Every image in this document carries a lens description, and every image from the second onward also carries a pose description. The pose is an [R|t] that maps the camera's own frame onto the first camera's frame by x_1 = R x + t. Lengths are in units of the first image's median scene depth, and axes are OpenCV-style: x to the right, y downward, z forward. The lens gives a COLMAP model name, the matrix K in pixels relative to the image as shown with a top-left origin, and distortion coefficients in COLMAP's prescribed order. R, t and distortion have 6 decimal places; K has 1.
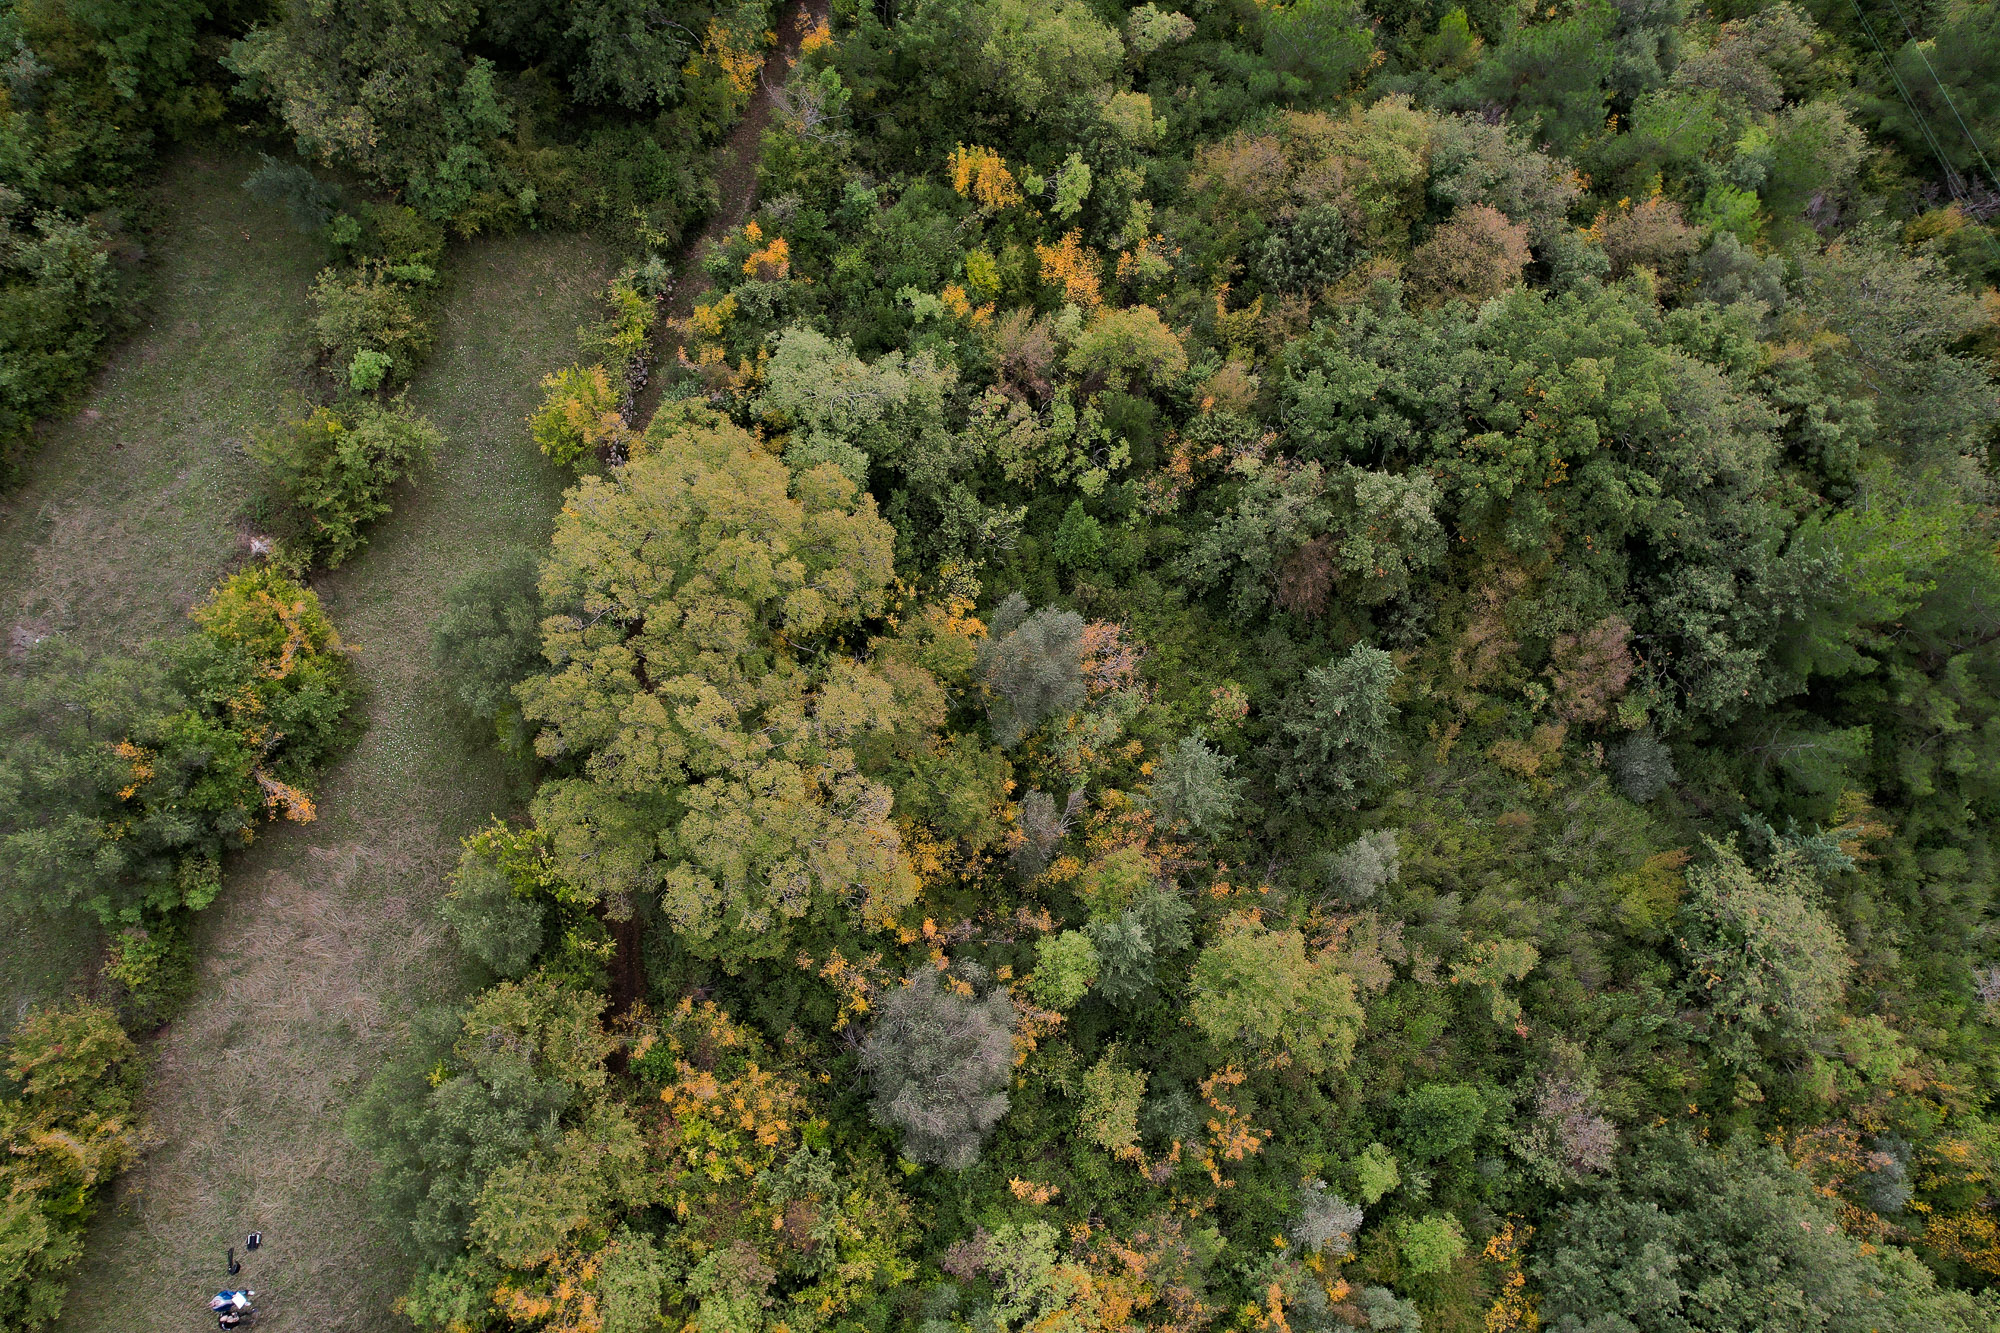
lens RADIAL K [[1277.8, 0, 1006.0], [0, 1277.8, 682.0], [0, 0, 1]] dist [-0.078399, 0.070100]
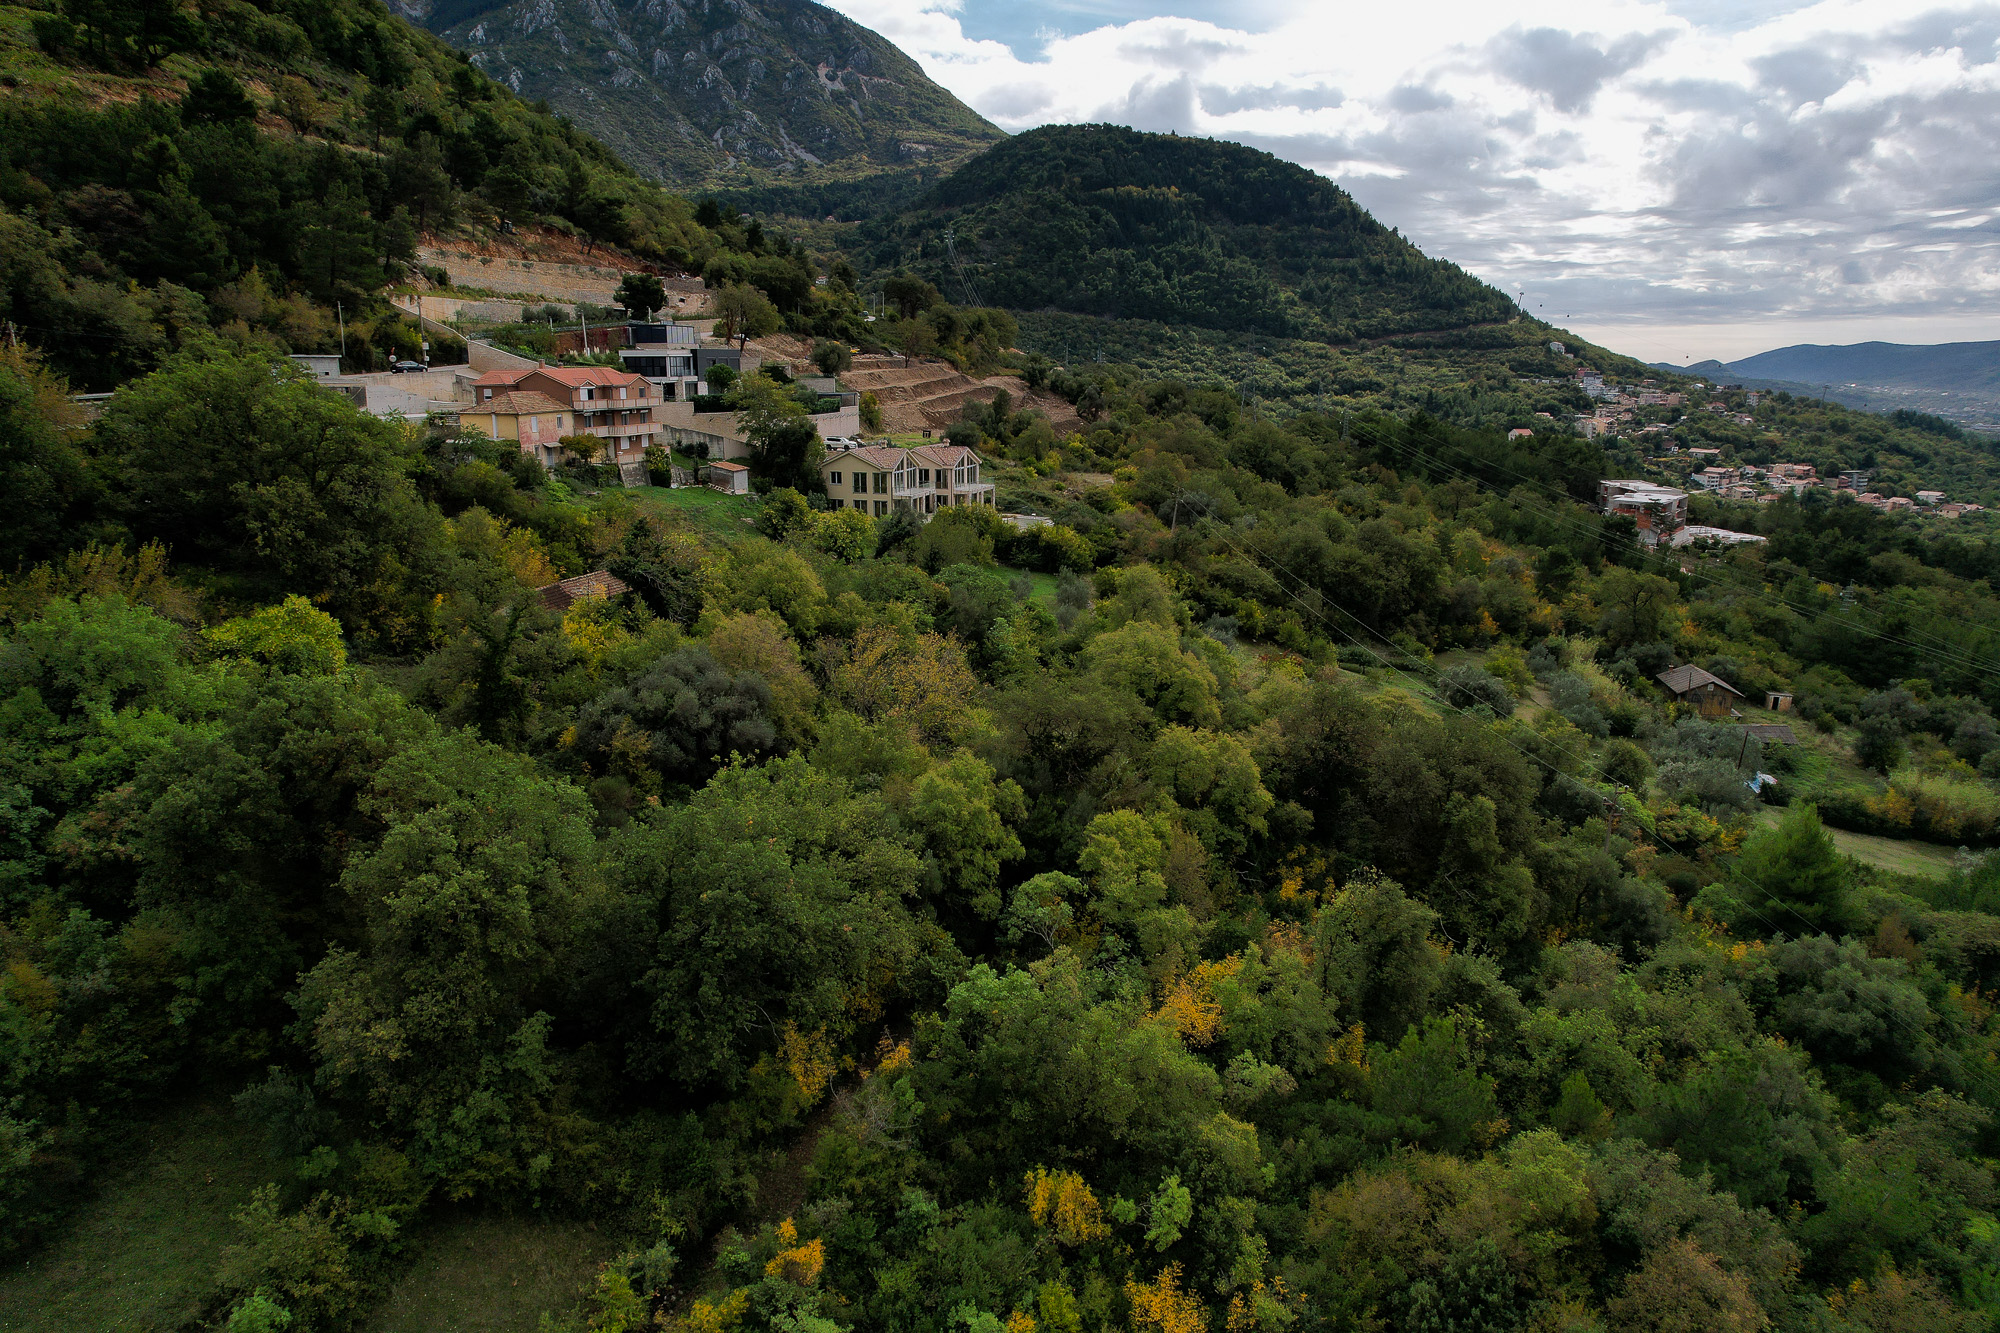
lens RADIAL K [[1277.8, 0, 1006.9], [0, 1277.8, 682.2], [0, 0, 1]] dist [-0.078399, 0.070100]
pose [[0.996594, 0.024226, -0.078829, 0.001924], [-0.077901, 0.590224, -0.803472, 0.085784], [0.027062, 0.806876, 0.590101, 0.211591]]
